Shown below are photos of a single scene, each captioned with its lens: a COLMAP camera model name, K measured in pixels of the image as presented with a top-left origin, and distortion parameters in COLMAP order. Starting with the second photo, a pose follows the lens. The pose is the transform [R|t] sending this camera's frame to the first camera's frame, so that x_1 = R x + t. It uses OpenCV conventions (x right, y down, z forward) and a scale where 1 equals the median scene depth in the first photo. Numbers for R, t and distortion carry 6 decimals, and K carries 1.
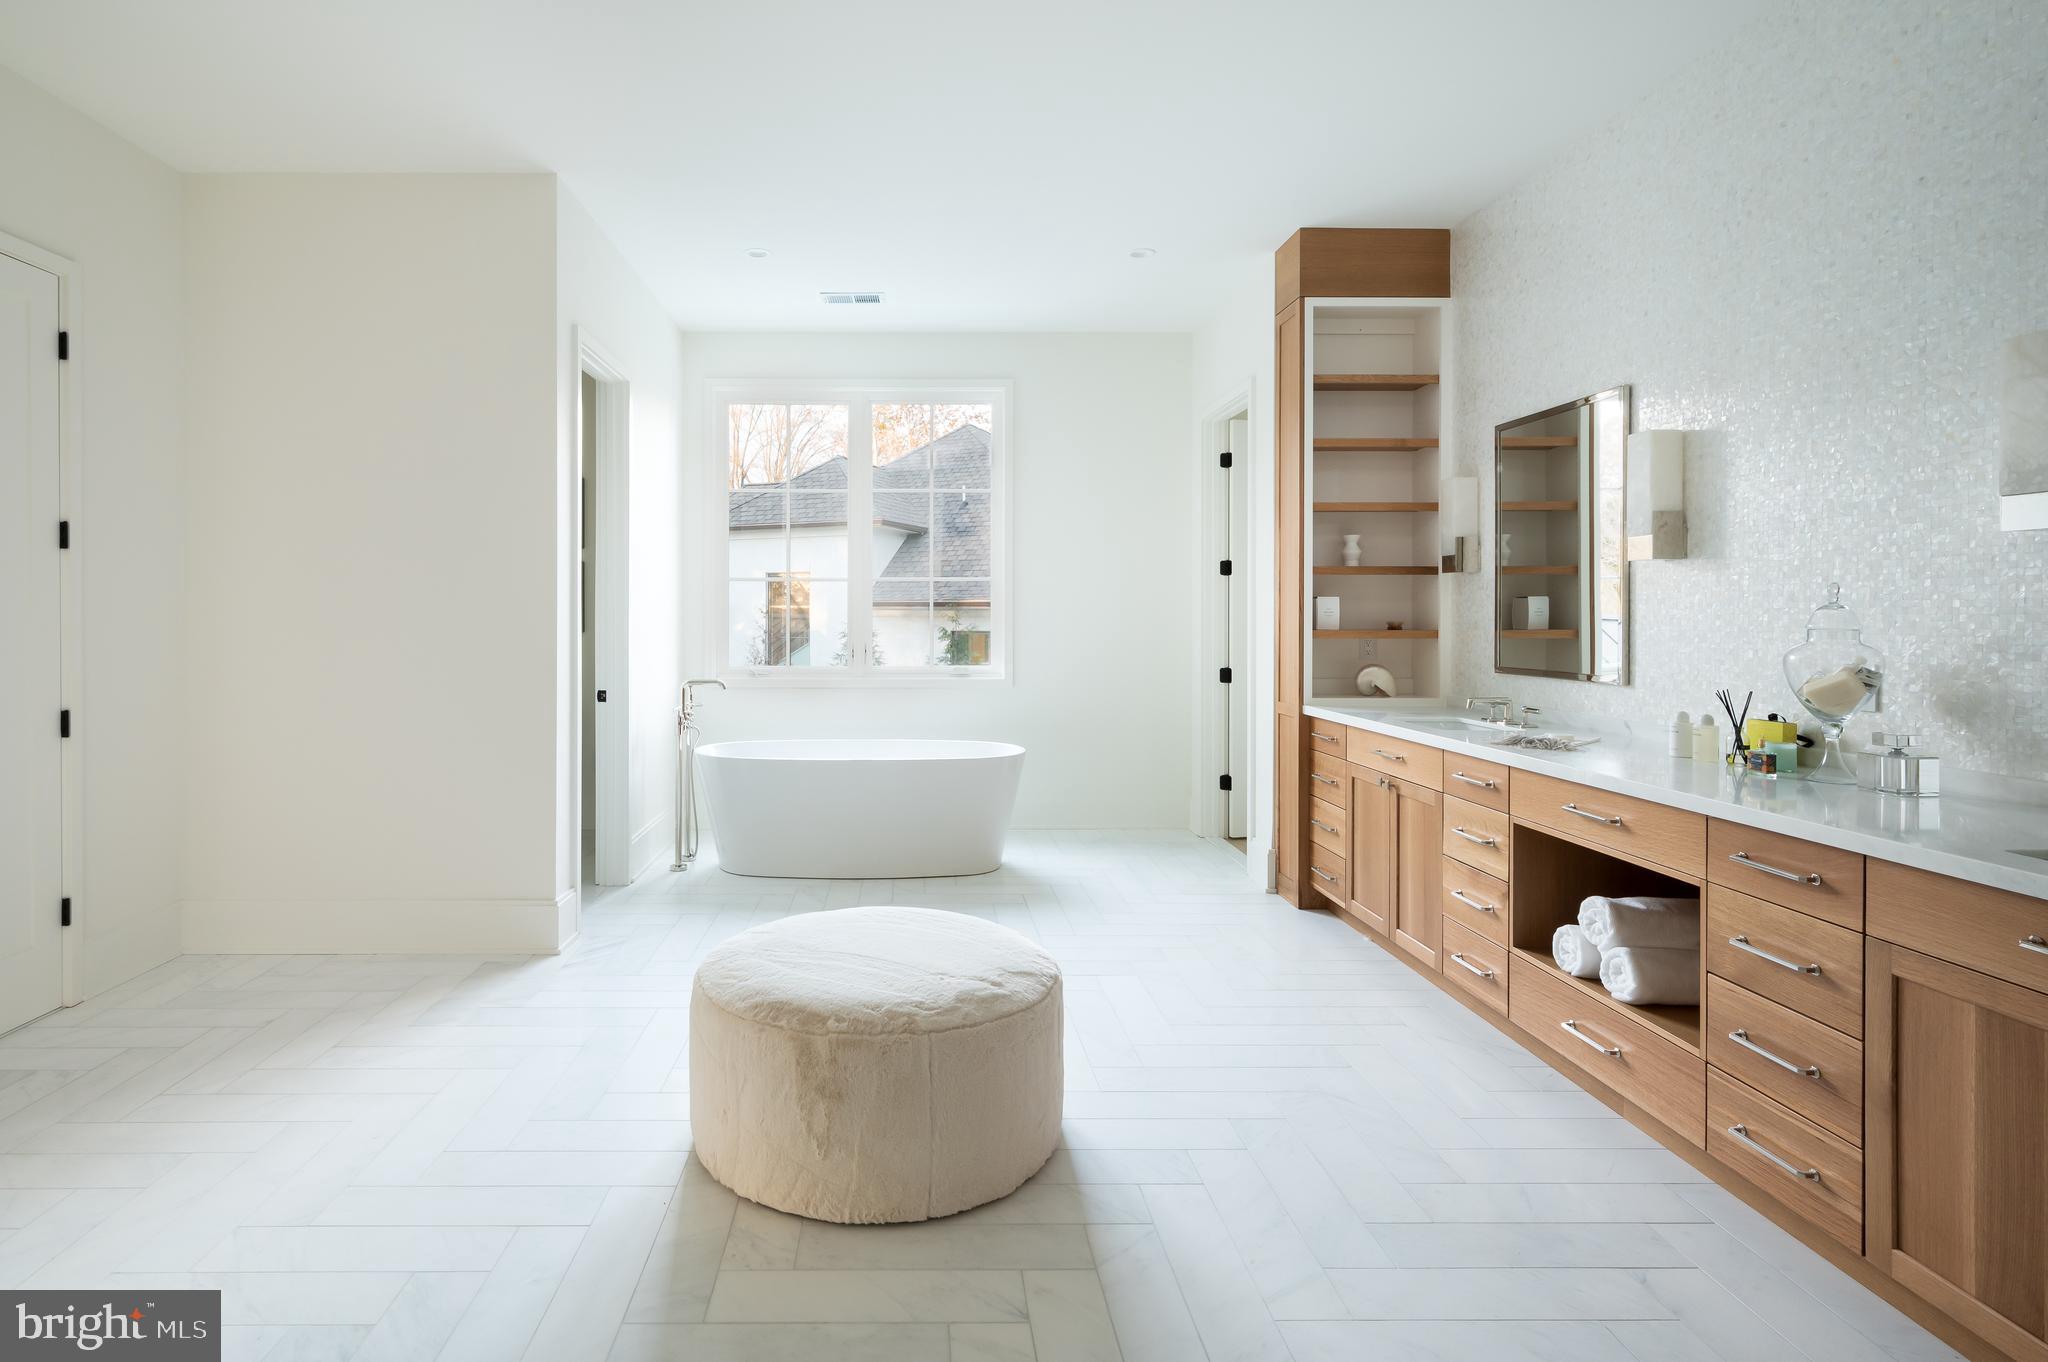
lens RADIAL K [[1018.6, 0, 922.2], [0, 1018.6, 618.4], [0, 0, 1]] dist [0.000632, 0.000978]
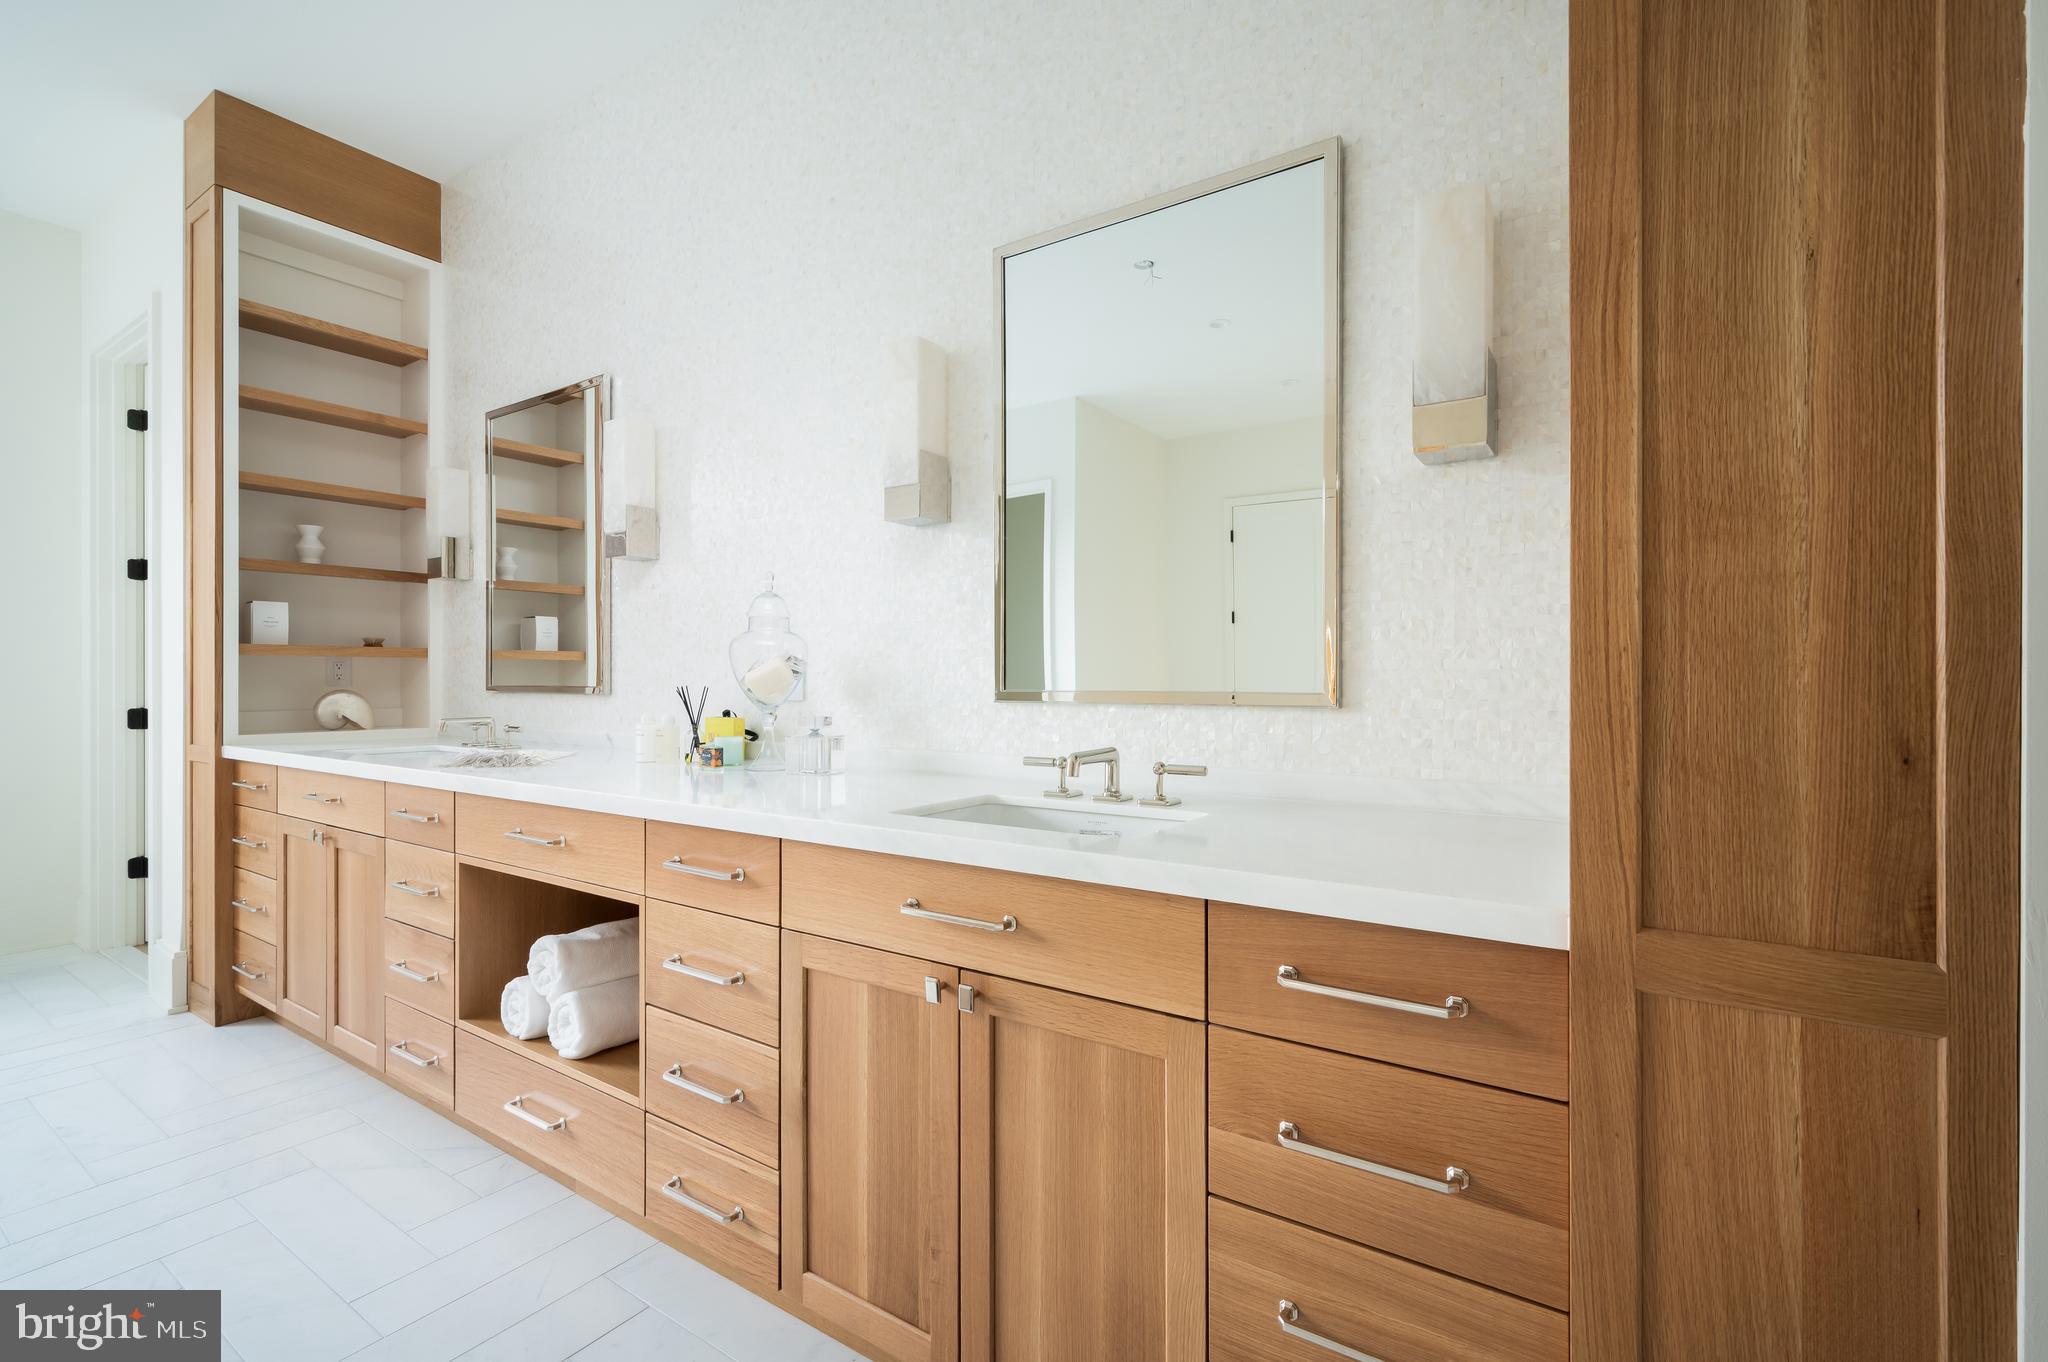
lens RADIAL K [[903.9, 0, 1024.0], [0, 903.9, 681.0], [0, 0, 1]] dist [0.001610, 0.000238]
pose [[0.567972, -0.002870, 0.823043, 0.273920], [0.002868, 0.999995, 0.001508, 0.064977], [-0.823043, 0.001504, 0.567977, 0.260759]]
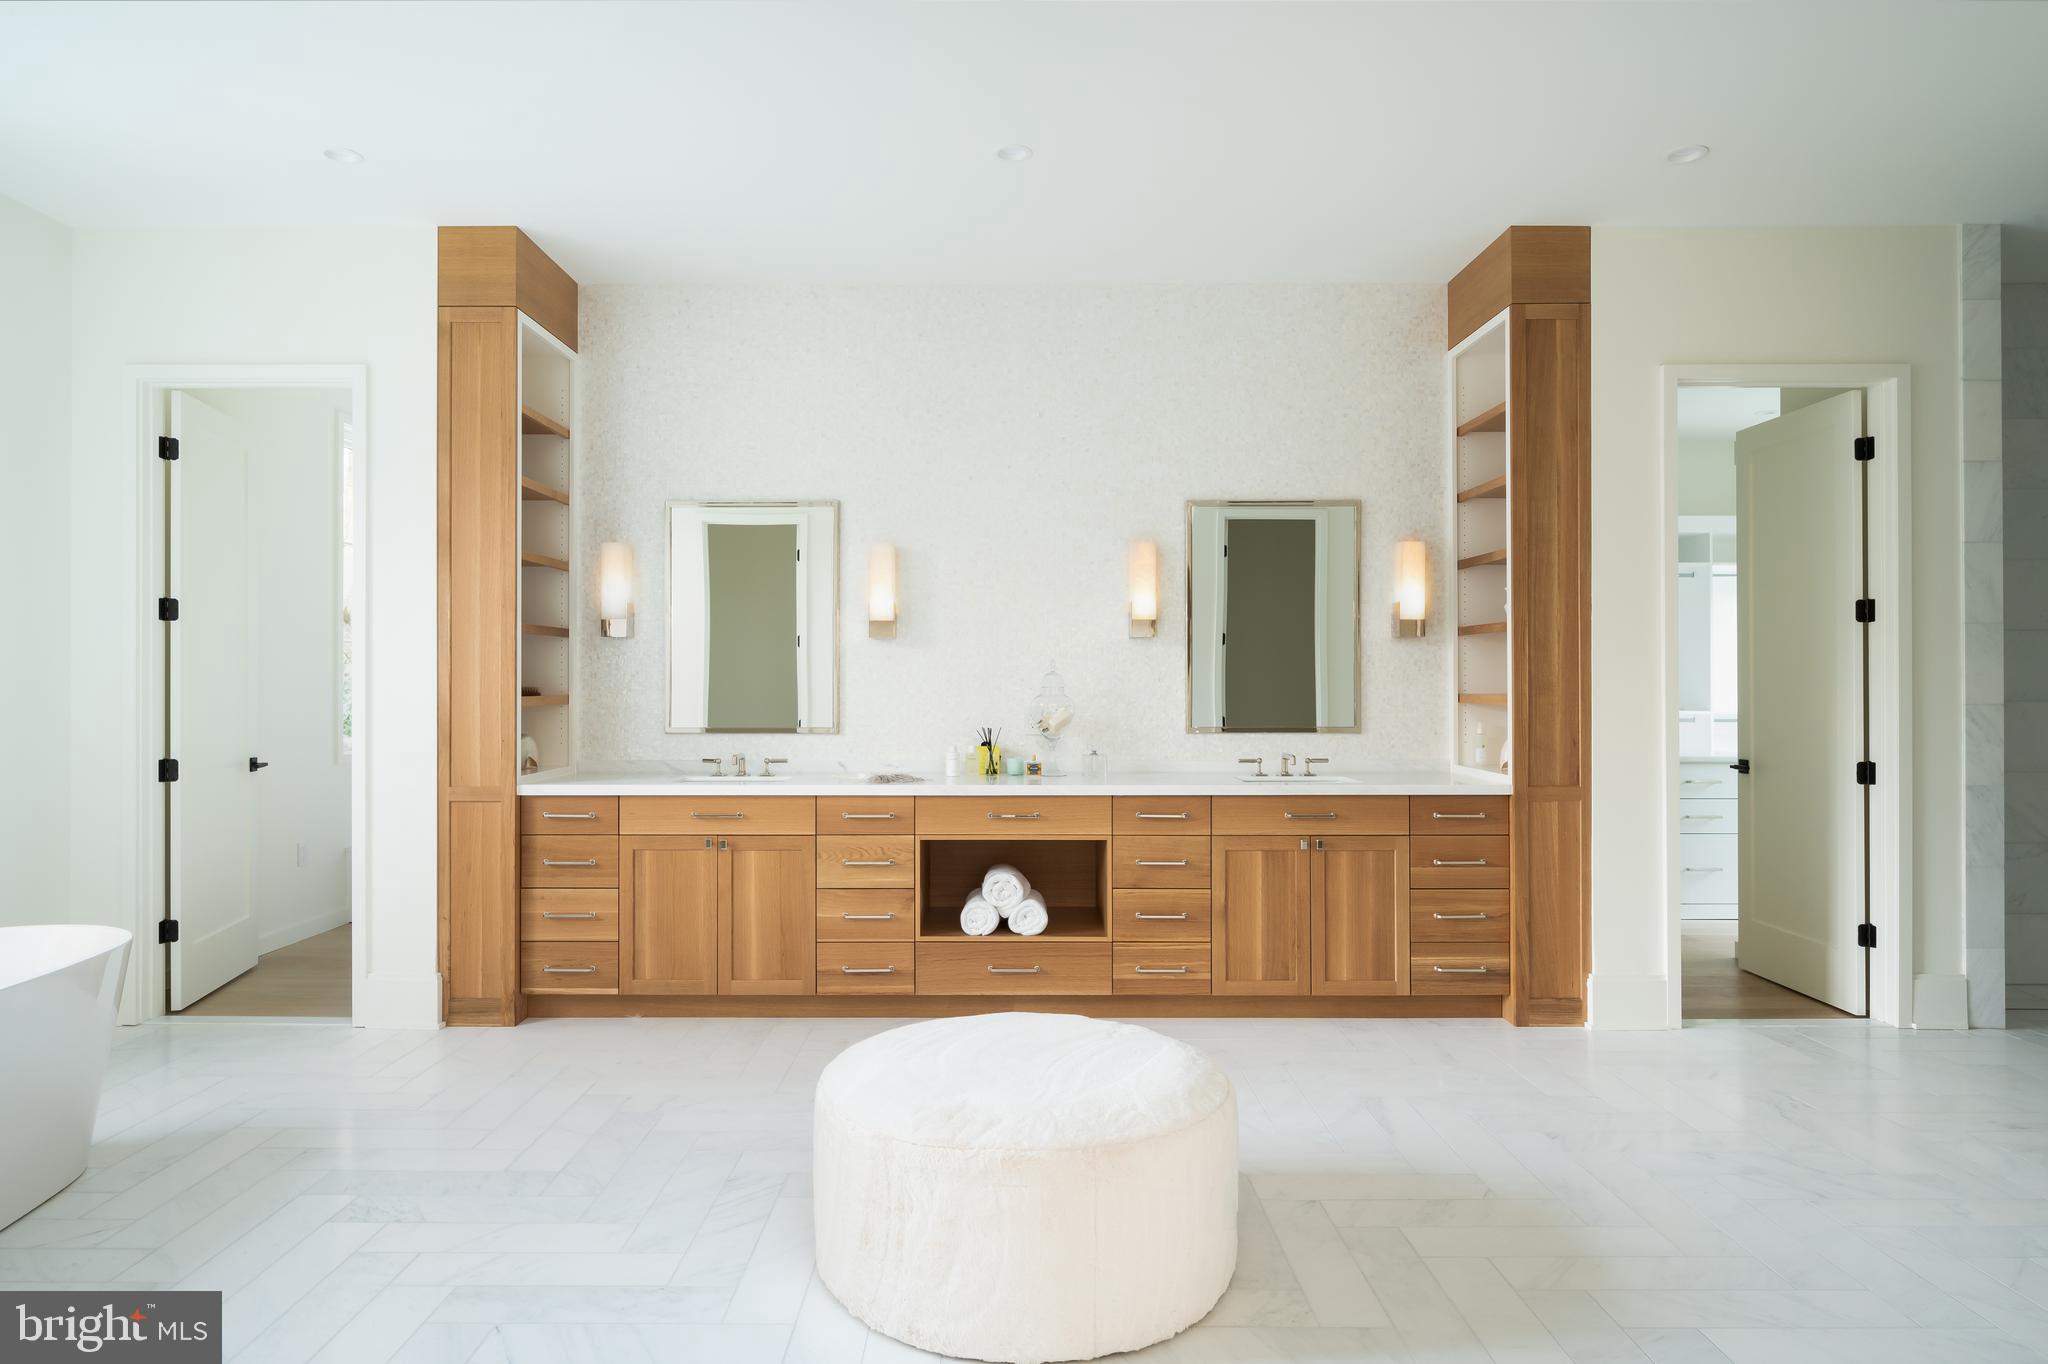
lens RADIAL K [[1214.4, 0, 990.0], [0, 1214.4, 676.4], [0, 0, 1]] dist [0.002157, 0.000432]
pose [[0.026389, 0.000395, 0.999652, -1.043600], [0.005026, 0.999987, -0.000528, -0.006060], [-0.999639, 0.005038, 0.026387, 0.951149]]
